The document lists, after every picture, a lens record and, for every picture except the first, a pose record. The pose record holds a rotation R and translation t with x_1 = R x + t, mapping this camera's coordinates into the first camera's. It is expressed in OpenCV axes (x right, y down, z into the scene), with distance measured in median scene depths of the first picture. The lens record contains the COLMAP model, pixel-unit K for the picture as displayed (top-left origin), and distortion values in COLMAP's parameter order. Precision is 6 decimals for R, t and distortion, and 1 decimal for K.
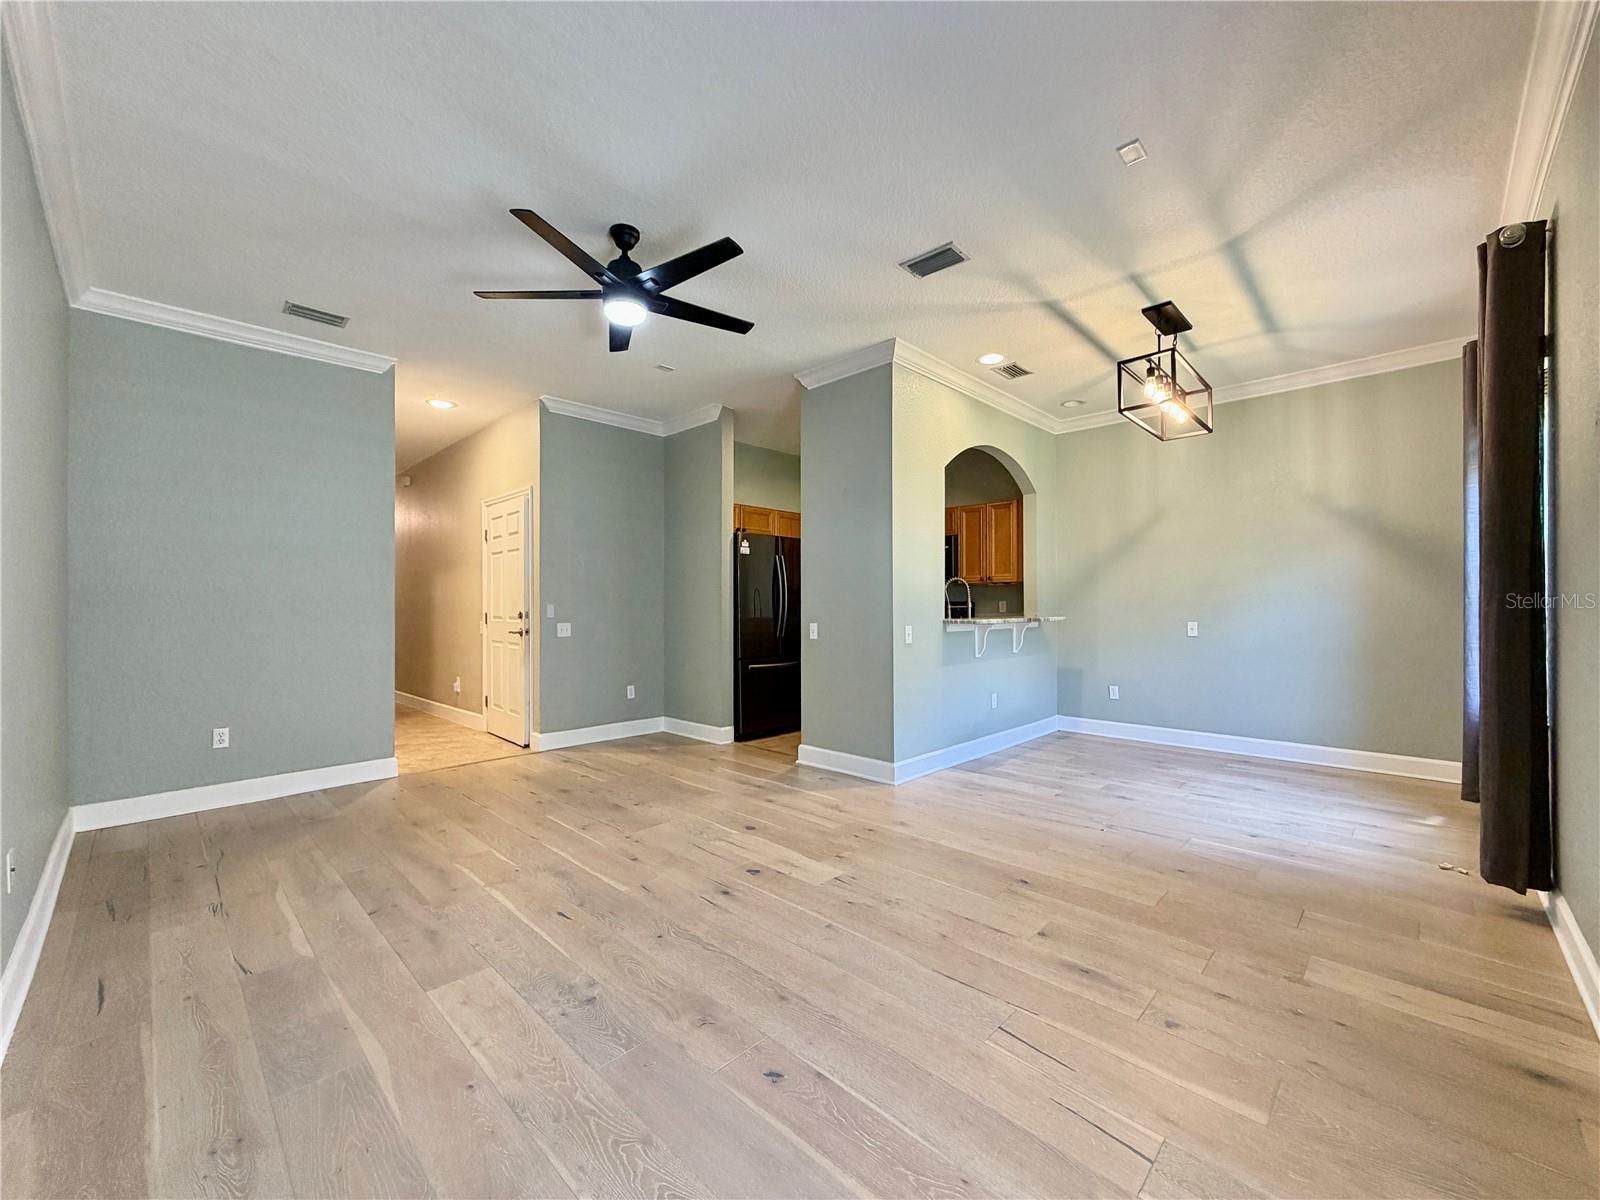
lens RADIAL K [[637.2, 0, 798.8], [0, 637.2, 601.0], [0, 0, 1]] dist [-0.001499, 0.000369]
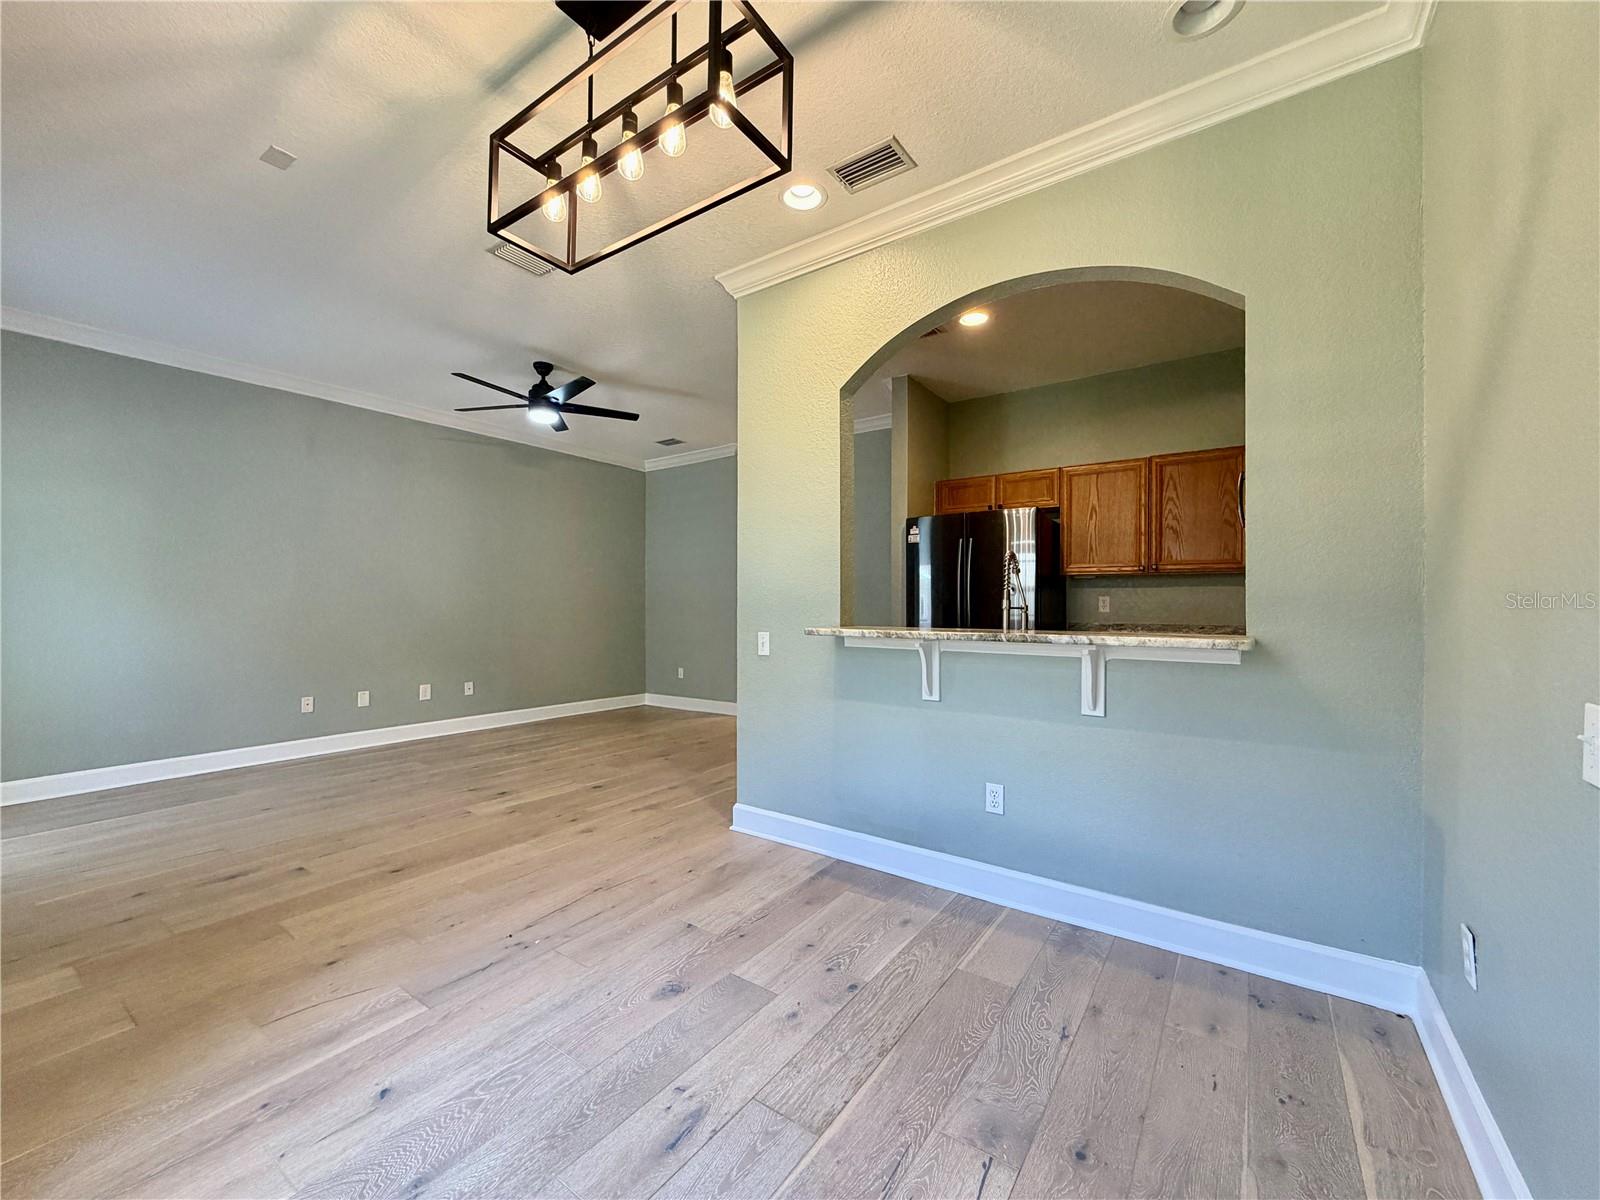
lens RADIAL K [[637.2, 0, 798.8], [0, 637.2, 601.0], [0, 0, 1]] dist [-0.001499, 0.000369]
pose [[0.159313, -0.003516, -0.987222, 1.111690], [0.006997, 0.999973, -0.002432, 0.005897], [0.987203, -0.006520, 0.159333, 1.111599]]
